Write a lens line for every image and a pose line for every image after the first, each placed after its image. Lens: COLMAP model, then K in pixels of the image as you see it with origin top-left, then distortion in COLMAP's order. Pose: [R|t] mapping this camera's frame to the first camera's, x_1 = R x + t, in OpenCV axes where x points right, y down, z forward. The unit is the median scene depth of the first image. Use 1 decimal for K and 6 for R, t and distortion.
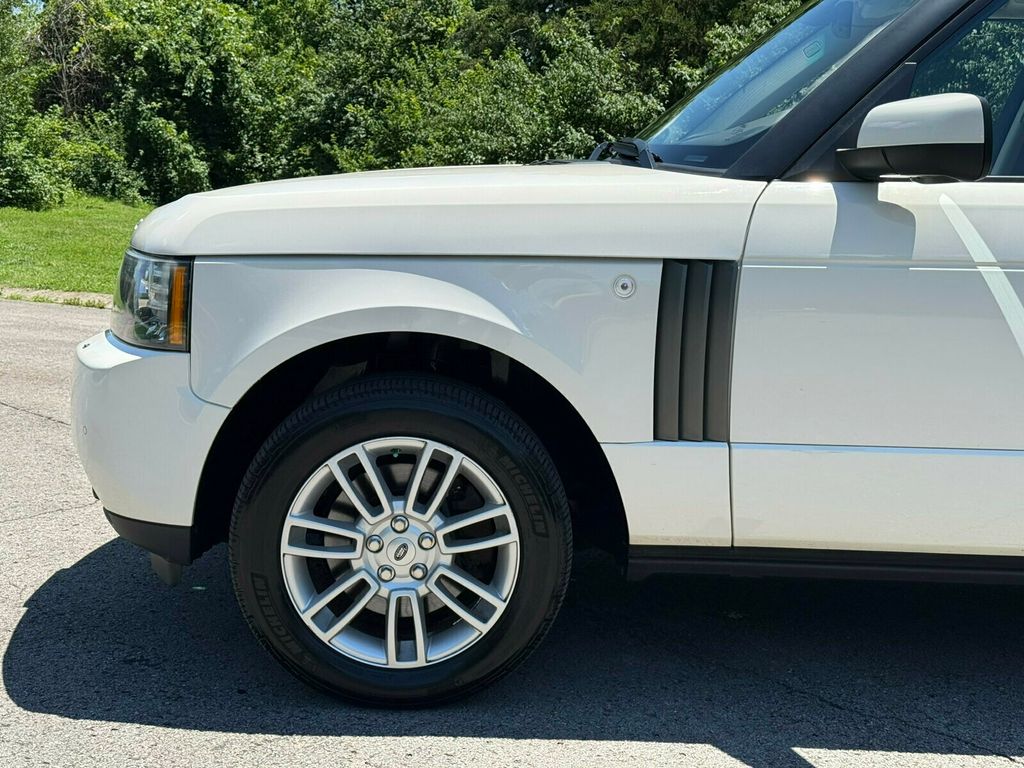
lens RADIAL K [[1413.1, 0, 509.8], [0, 1413.1, 396.4], [0, 0, 1]] dist [0.183897, -0.328076]
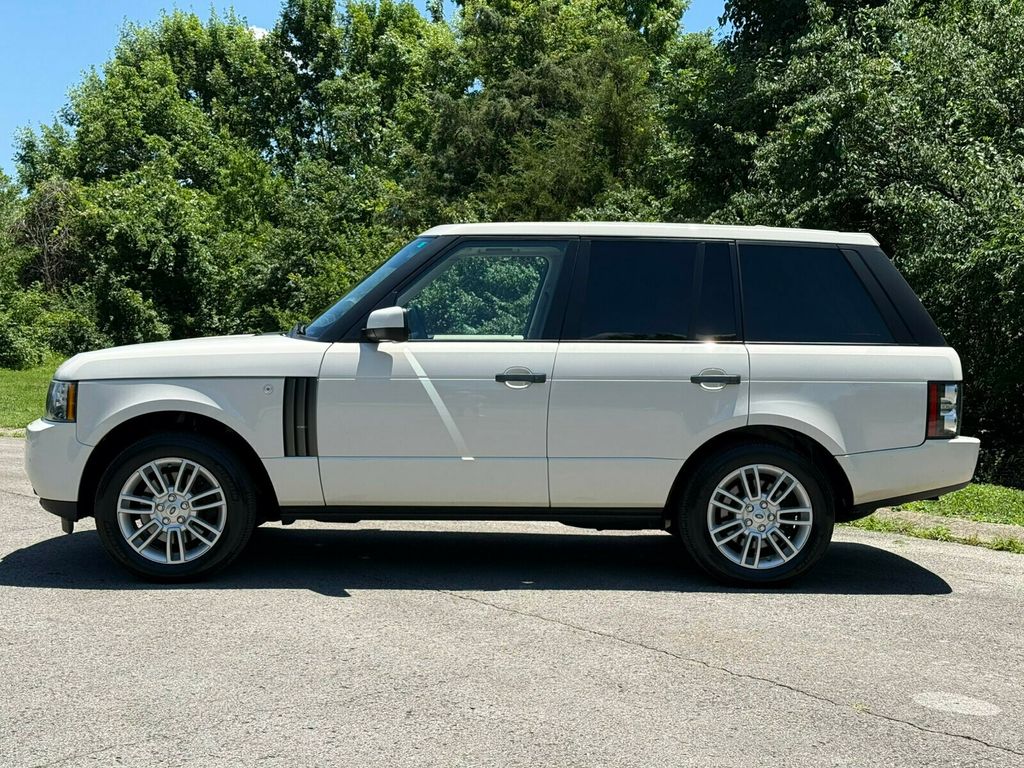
lens RADIAL K [[1413.1, 0, 509.8], [0, 1413.1, 396.4], [0, 0, 1]] dist [0.183897, -0.328076]
pose [[0.999694, -0.021959, 0.011368, 0.061180], [0.023028, 0.994259, -0.104496, 0.025294], [-0.009008, 0.104726, 0.994460, -0.177525]]
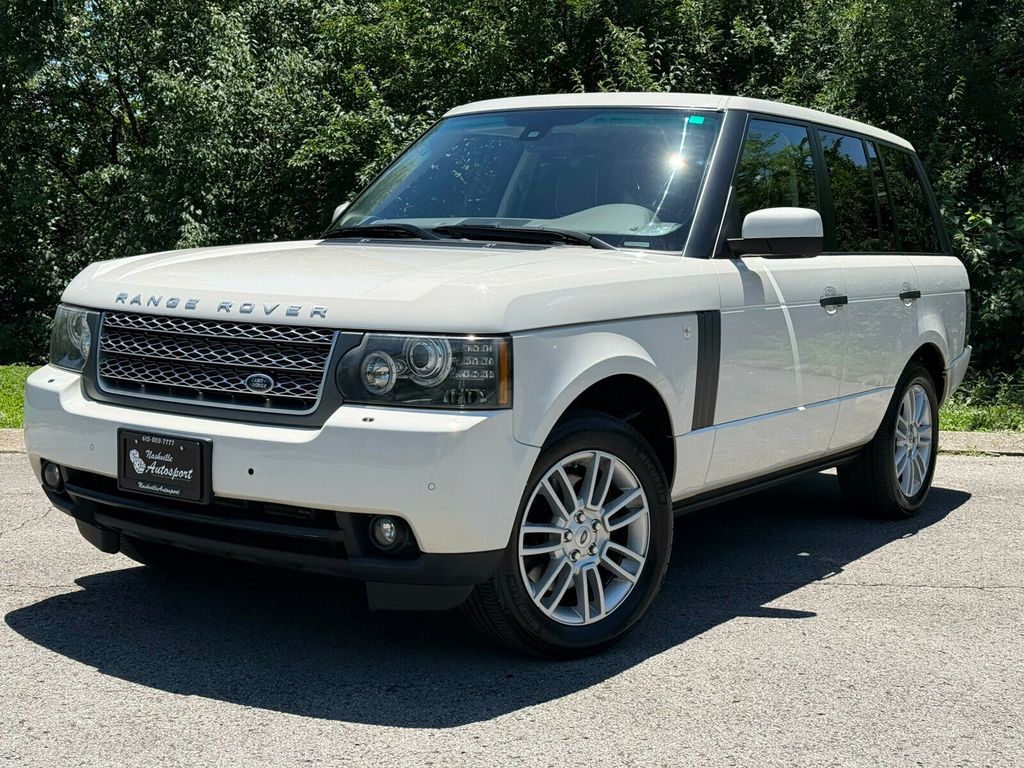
lens RADIAL K [[1413.1, 0, 509.8], [0, 1413.1, 396.4], [0, 0, 1]] dist [0.183897, -0.328076]
pose [[0.624836, -0.106448, 0.773465, -0.164930], [0.122860, 0.991725, 0.037236, -0.011907], [-0.771029, 0.071761, 0.632744, 0.026242]]
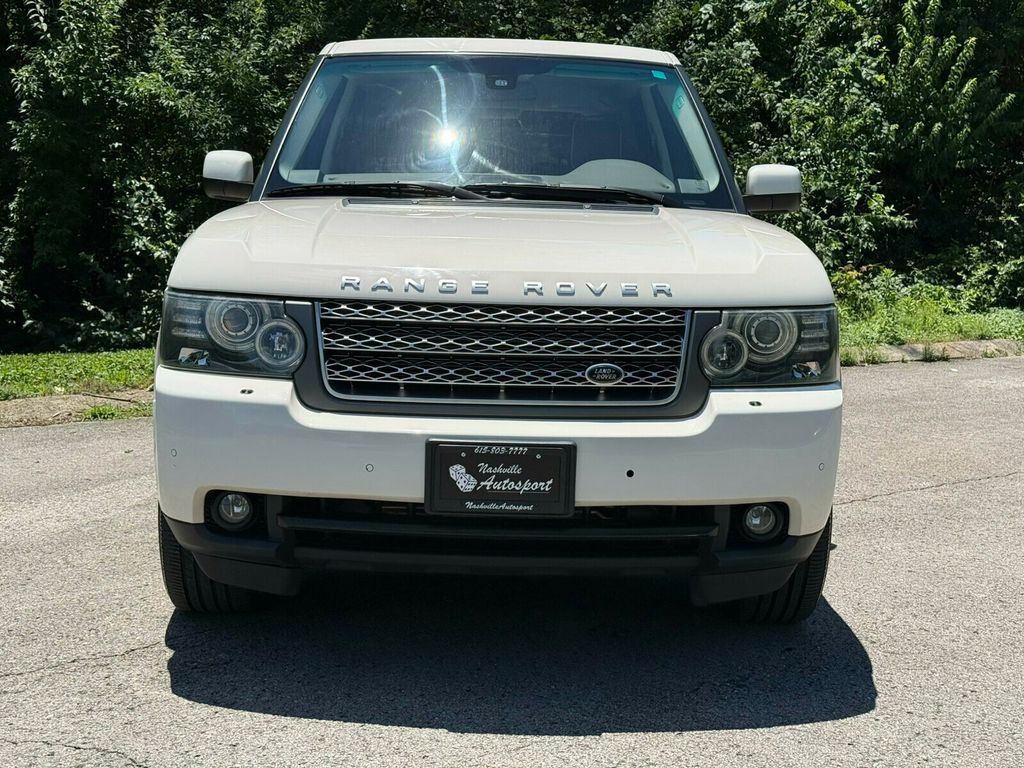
lens RADIAL K [[1413.1, 0, 509.8], [0, 1413.1, 396.4], [0, 0, 1]] dist [0.183897, -0.328076]
pose [[0.076788, -0.179882, 0.980686, -0.202485], [0.141877, 0.975553, 0.167832, -0.036537], [-0.986901, 0.126249, 0.100432, 0.159576]]
